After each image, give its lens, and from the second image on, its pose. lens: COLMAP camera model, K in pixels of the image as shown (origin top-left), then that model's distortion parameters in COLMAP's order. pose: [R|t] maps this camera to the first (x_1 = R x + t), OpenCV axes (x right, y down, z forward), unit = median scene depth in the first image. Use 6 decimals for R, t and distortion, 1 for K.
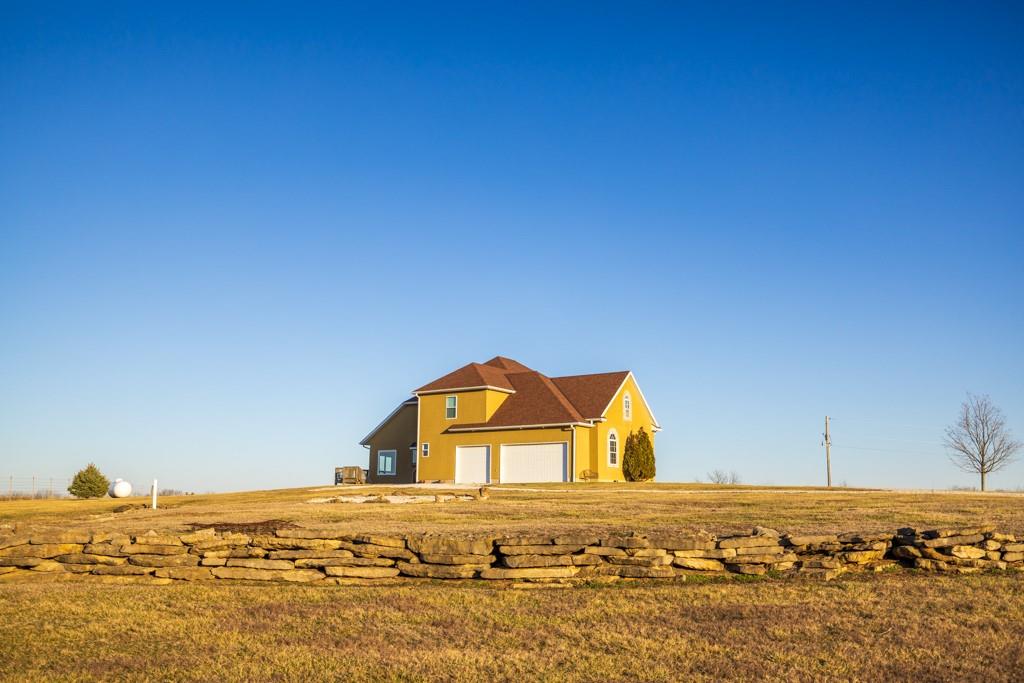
lens RADIAL K [[961.8, 0, 512.0], [0, 961.8, 341.5], [0, 0, 1]] dist [-0.070965, -0.000902]
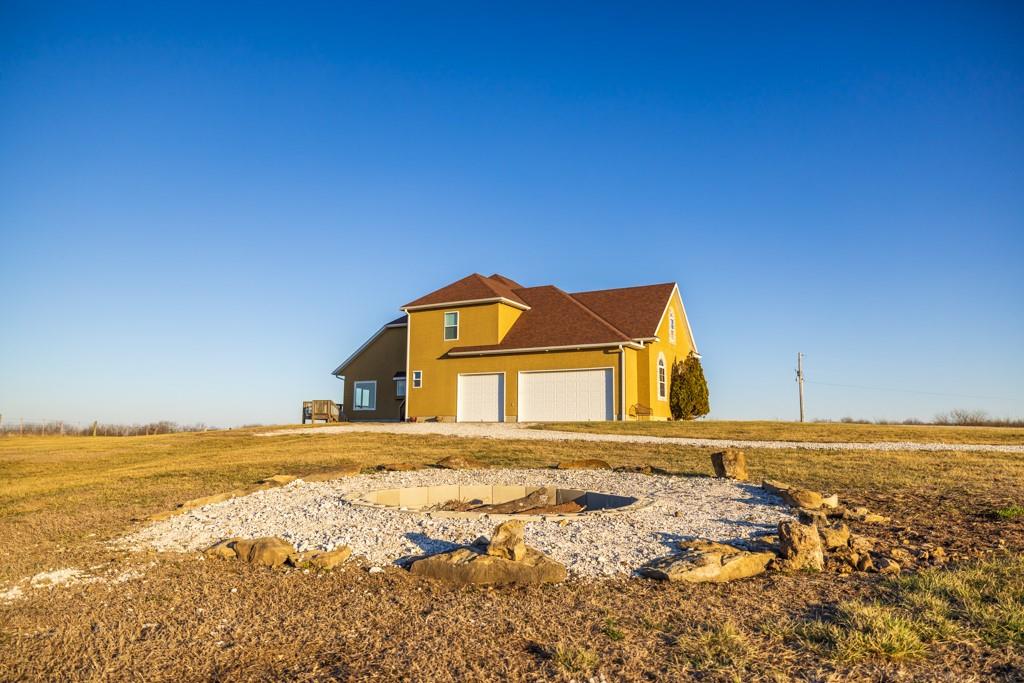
lens RADIAL K [[692.6, 0, 512.0], [0, 692.6, 341.5], [0, 0, 1]] dist [0.000341, 0.000129]
pose [[0.994617, 0.009975, 0.103142, -0.073677], [-0.014413, 0.998998, 0.042375, 0.057392], [-0.102616, -0.043634, 0.993764, 0.431210]]
